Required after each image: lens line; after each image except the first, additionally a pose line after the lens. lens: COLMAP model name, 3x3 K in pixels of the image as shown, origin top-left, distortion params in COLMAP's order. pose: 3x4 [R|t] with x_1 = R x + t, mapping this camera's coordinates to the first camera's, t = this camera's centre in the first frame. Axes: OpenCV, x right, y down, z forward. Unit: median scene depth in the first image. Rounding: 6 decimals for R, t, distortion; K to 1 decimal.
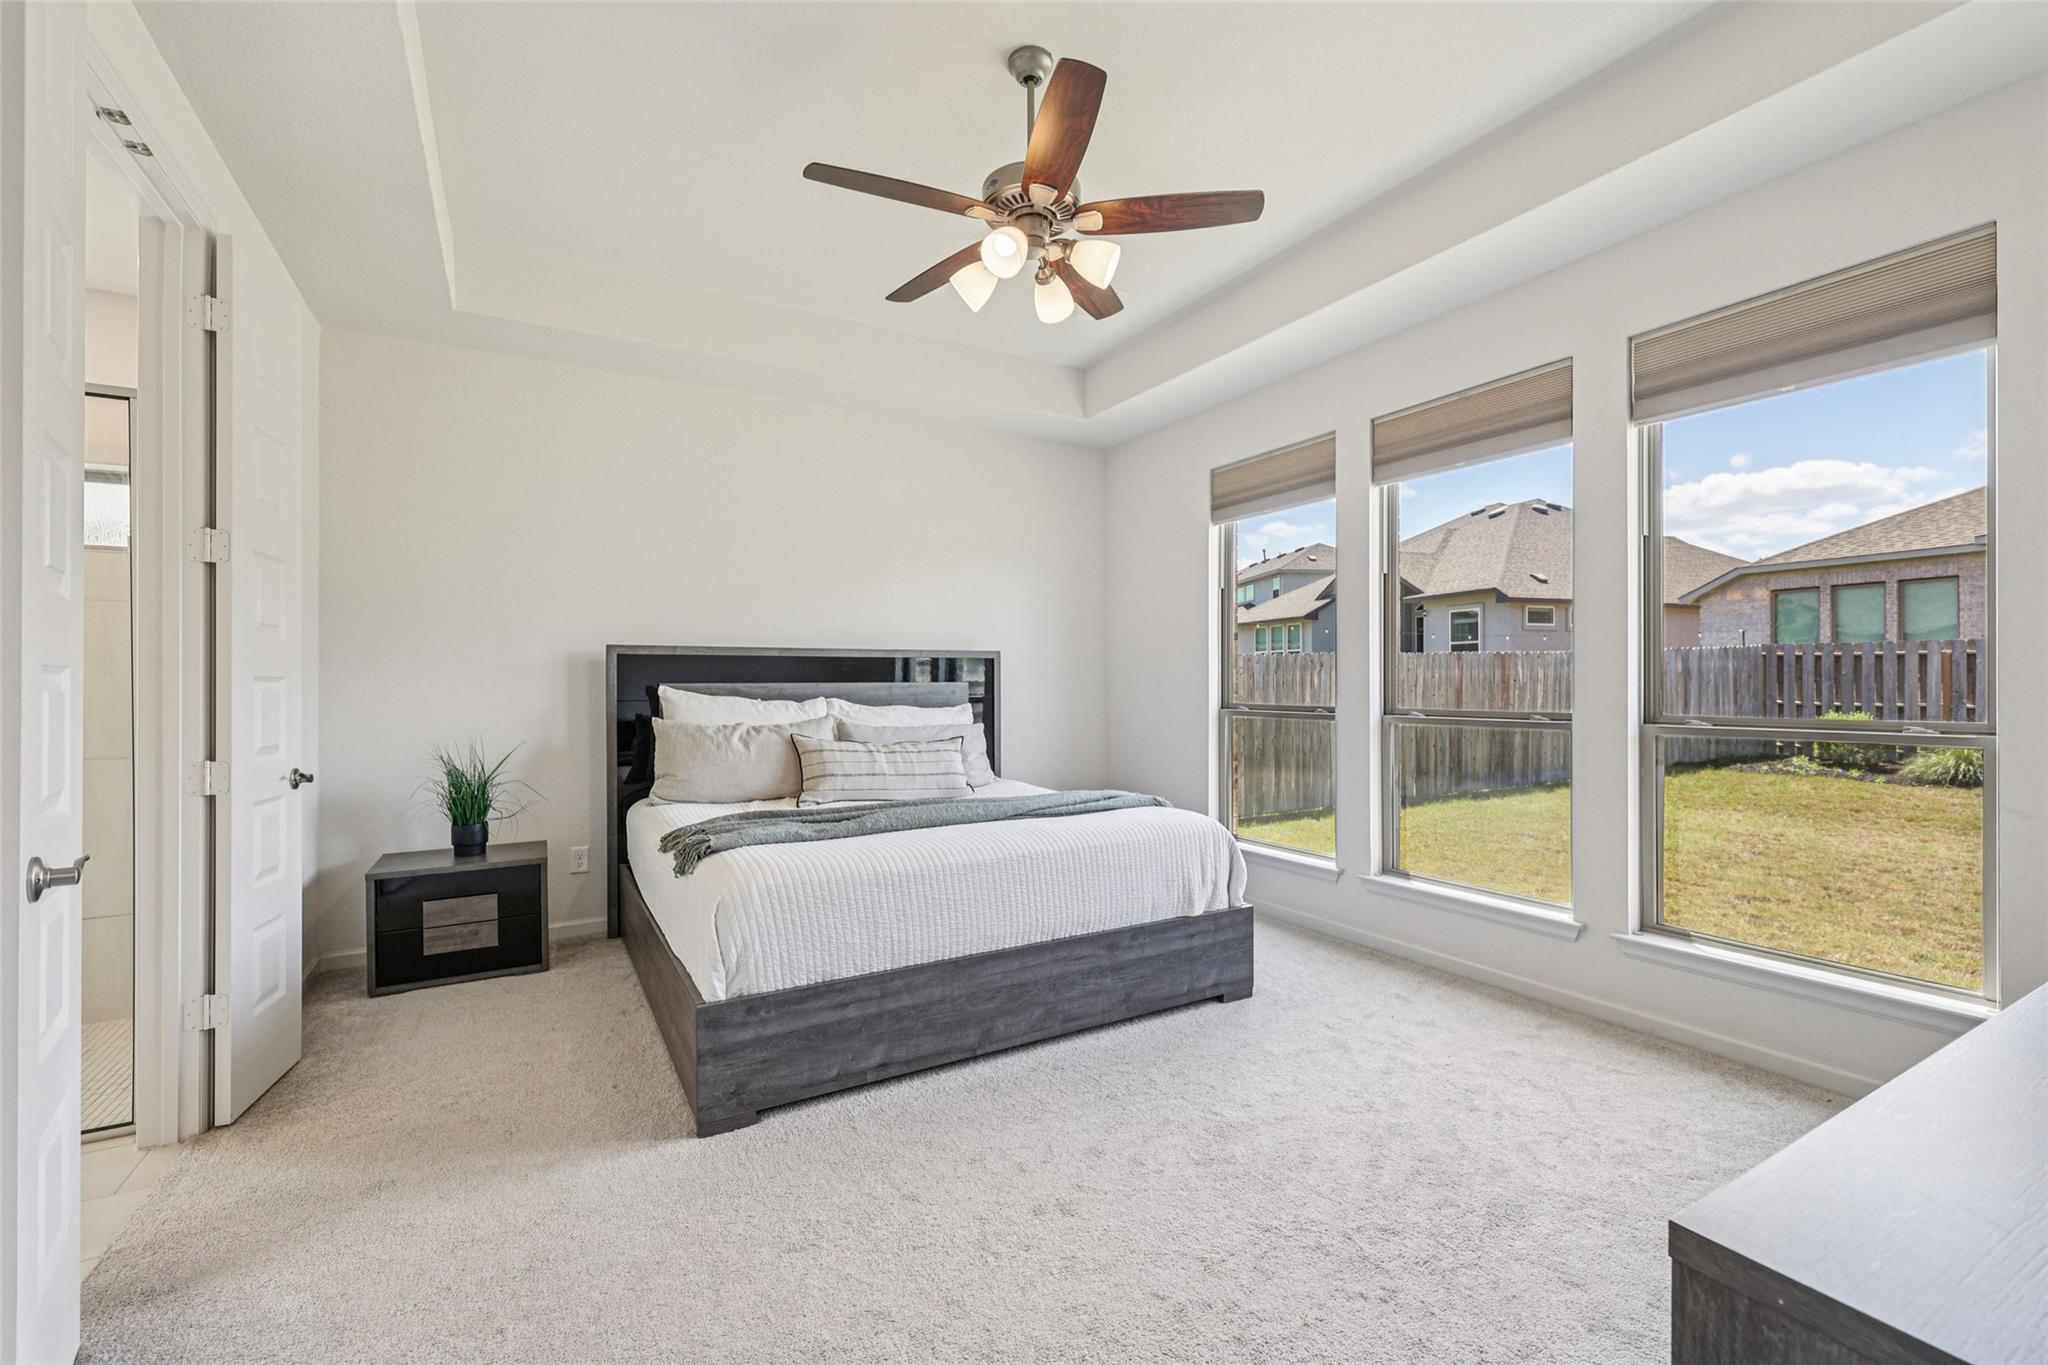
lens RADIAL K [[862.9, 0, 916.2], [0, 862.9, 687.7], [0, 0, 1]] dist [0.011535, 0.000036]
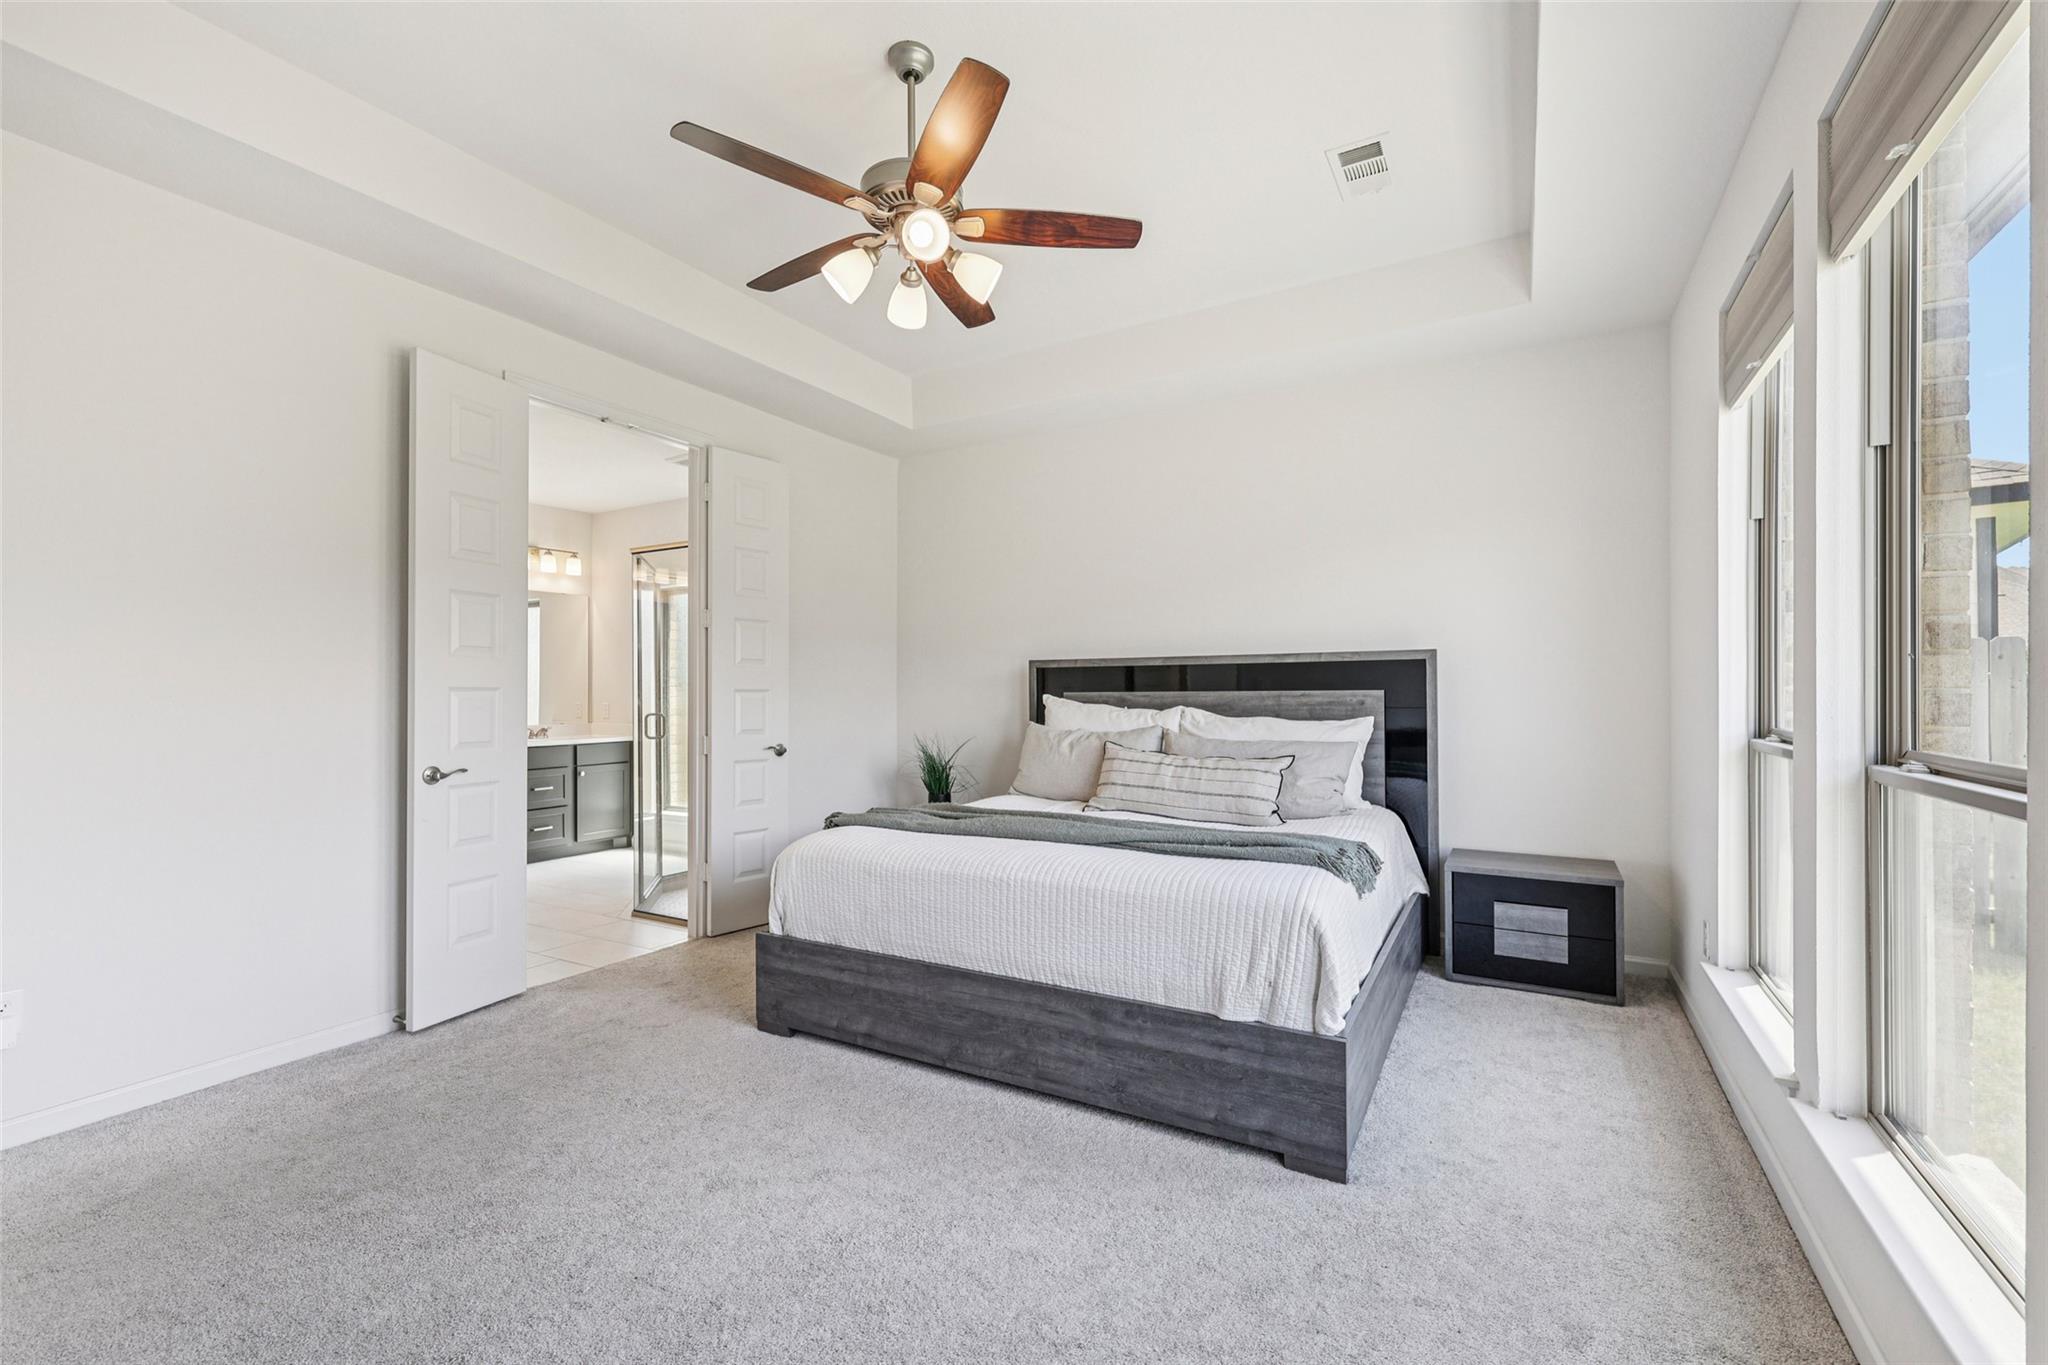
lens RADIAL K [[860.6, 0, 1045.1], [0, 860.6, 689.5], [0, 0, 1]] dist [-0.000165, 0.000122]
pose [[0.521497, -0.006973, -0.853224, 0.884225], [0.003272, 0.999976, -0.006172, -0.002828], [0.853247, 0.000427, 0.521507, 0.525232]]
